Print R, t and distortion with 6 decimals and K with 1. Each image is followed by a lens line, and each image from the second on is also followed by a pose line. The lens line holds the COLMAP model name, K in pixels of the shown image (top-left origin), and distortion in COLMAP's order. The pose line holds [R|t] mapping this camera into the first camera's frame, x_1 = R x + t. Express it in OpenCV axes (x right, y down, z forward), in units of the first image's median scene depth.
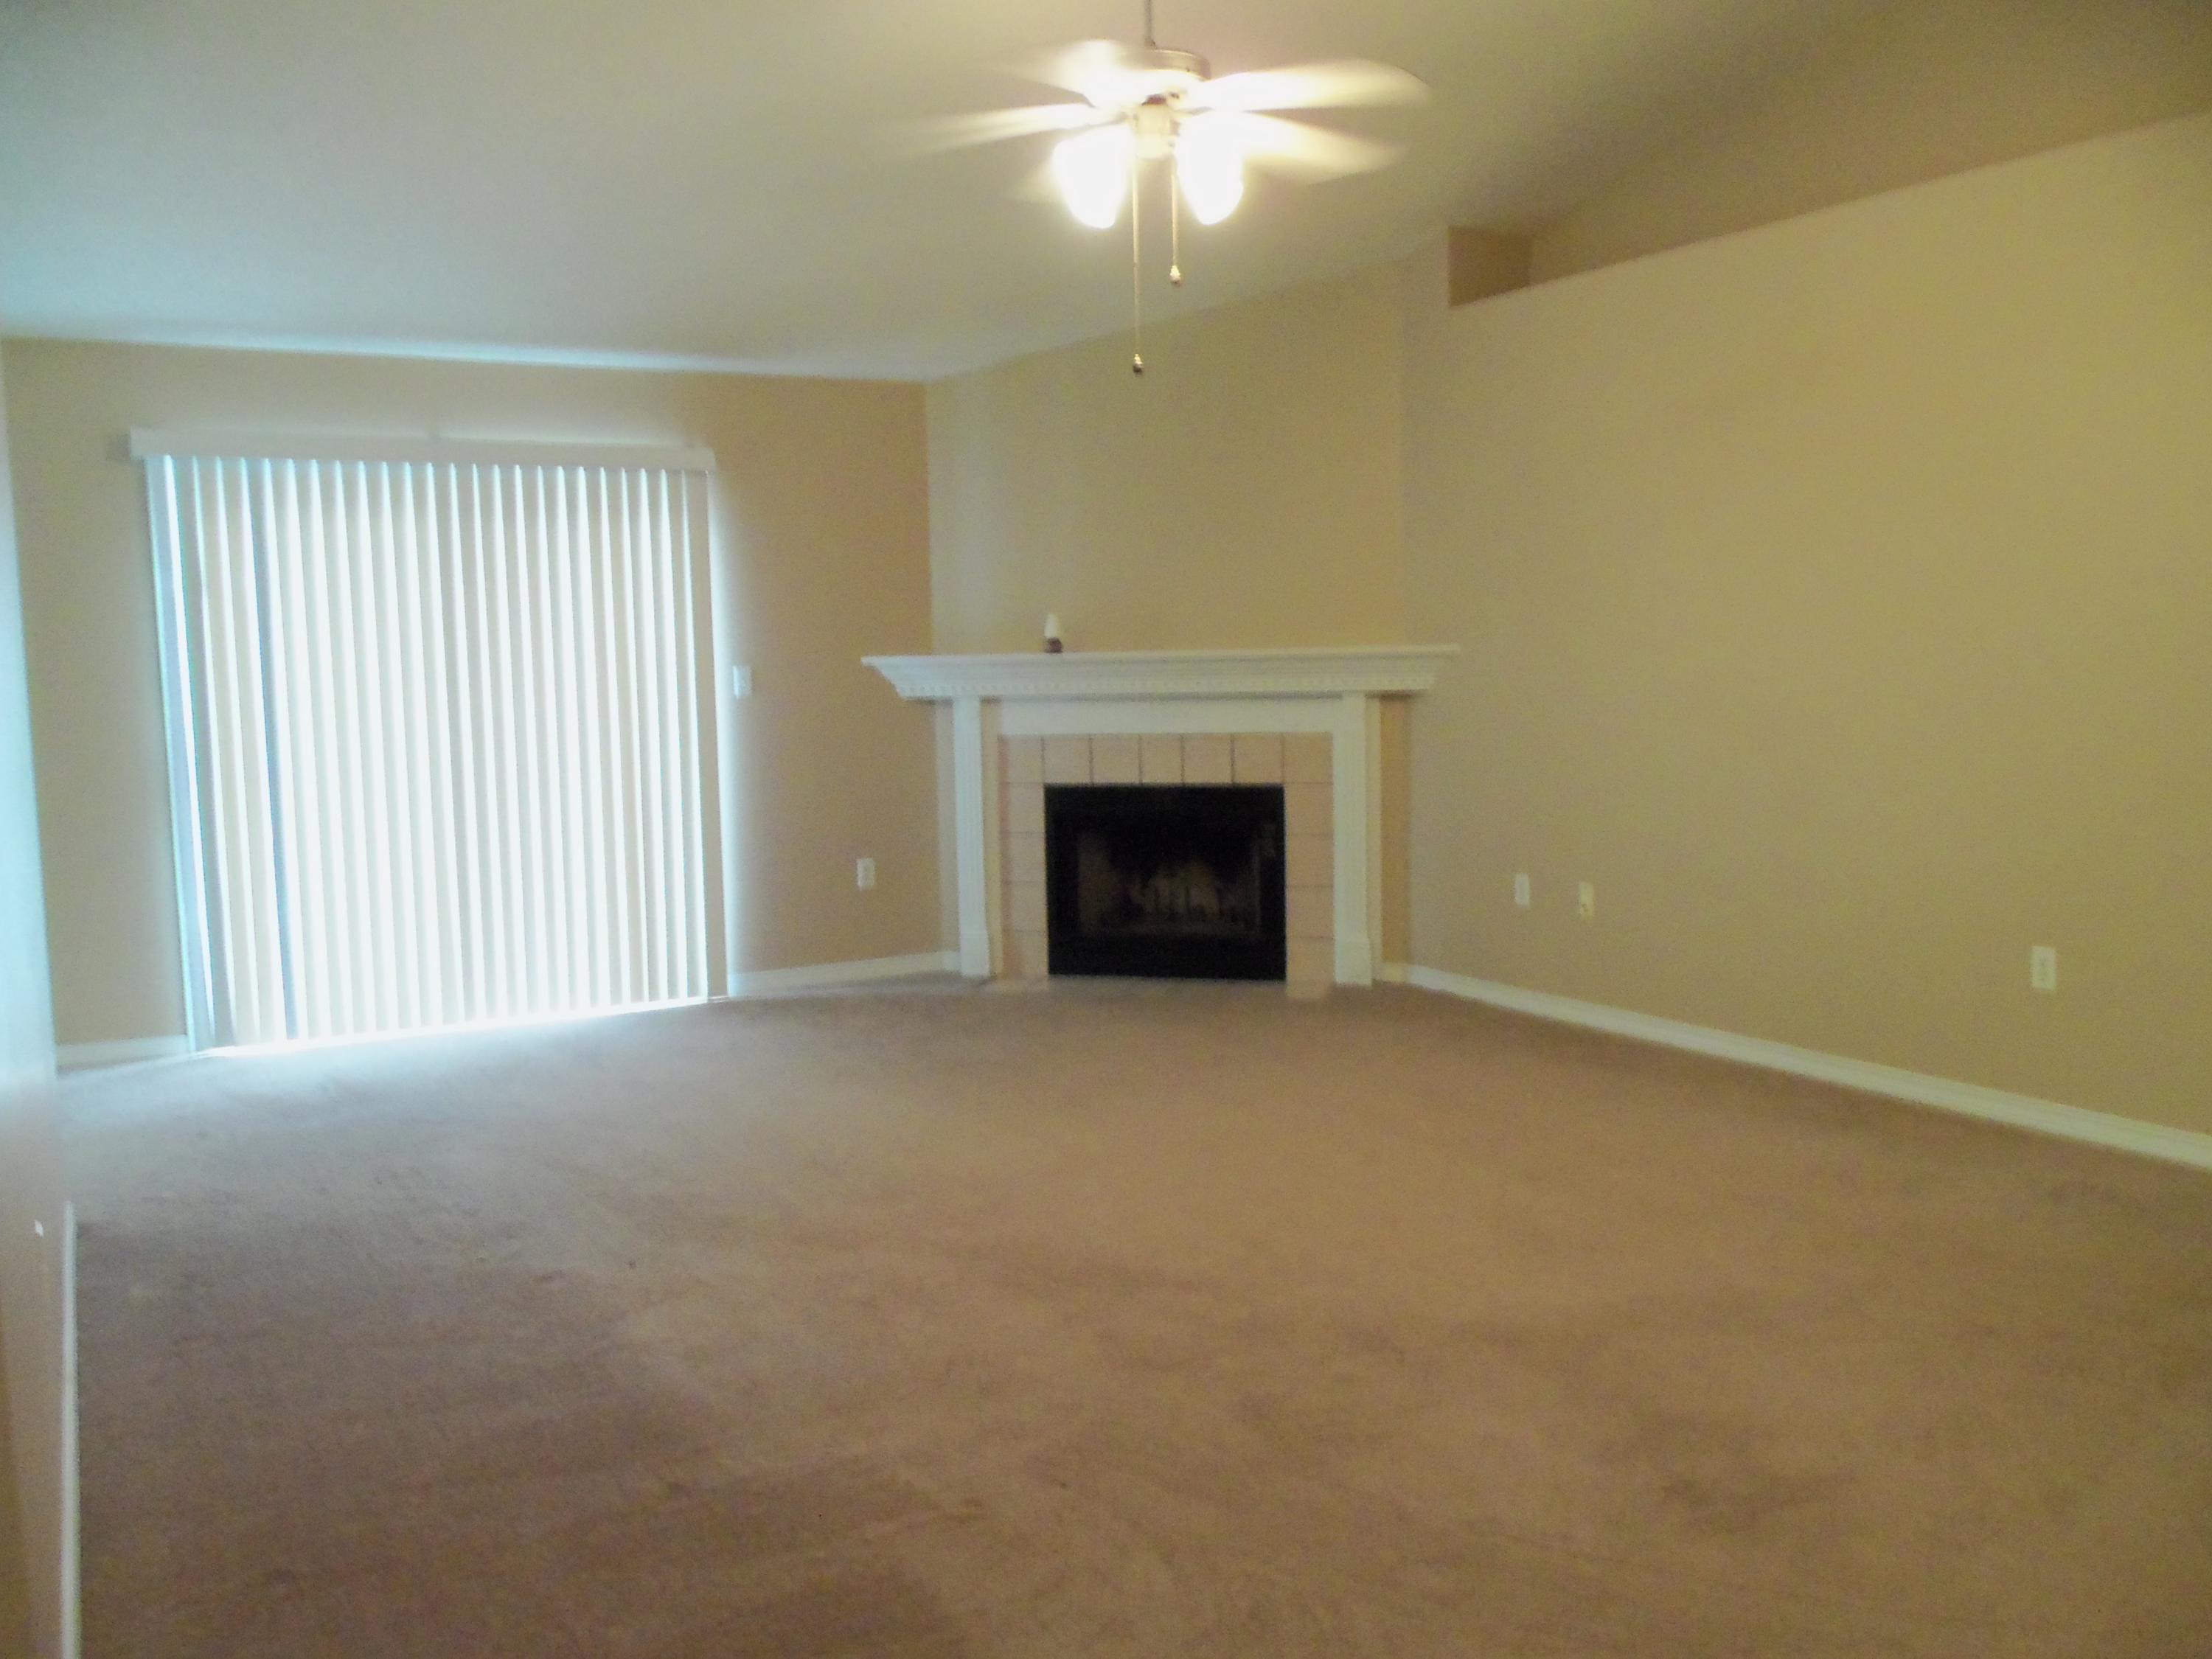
lens RADIAL K [[1882.4, 0, 1128.3], [0, 1882.4, 840.6], [0, 0, 1]] dist [-0.025040, -0.000743]
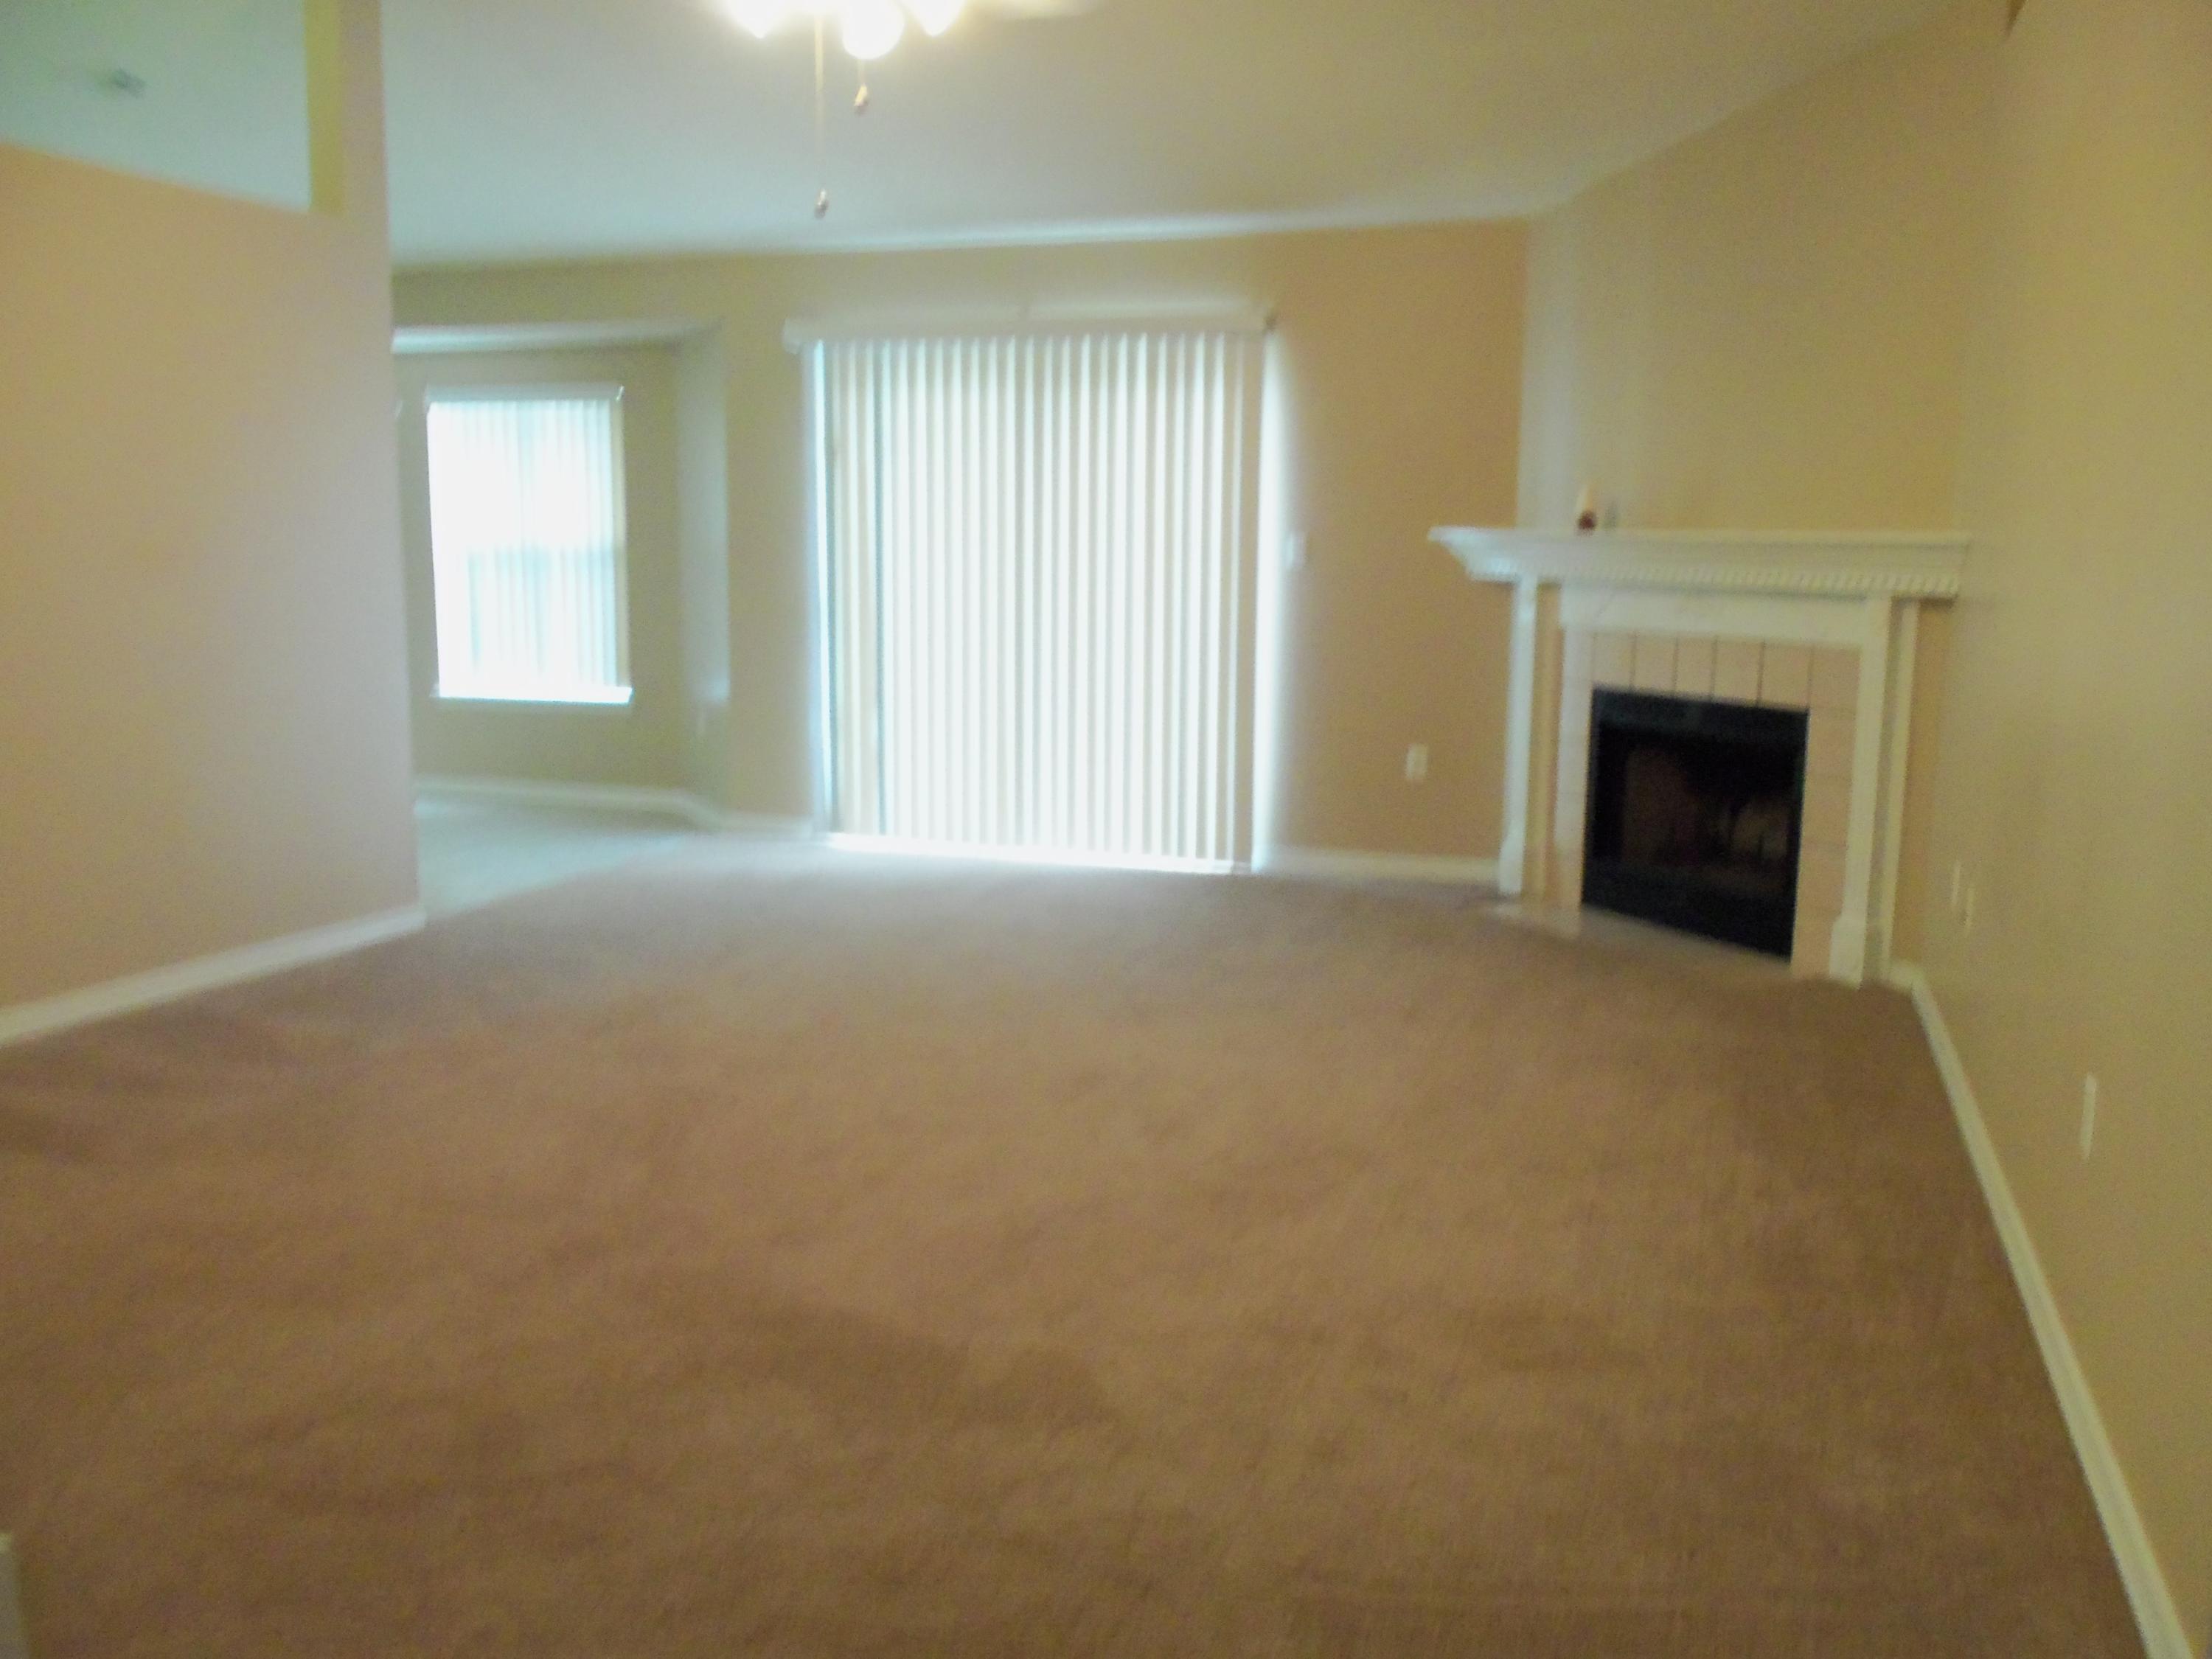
lens RADIAL K [[1882.4, 0, 1128.3], [0, 1882.4, 840.6], [0, 0, 1]] dist [-0.025040, -0.000743]
pose [[0.661309, 0.147863, -0.735396, 0.478542], [-0.102737, 0.988995, 0.106466, -0.030221], [0.743045, 0.005145, 0.669222, 0.279254]]
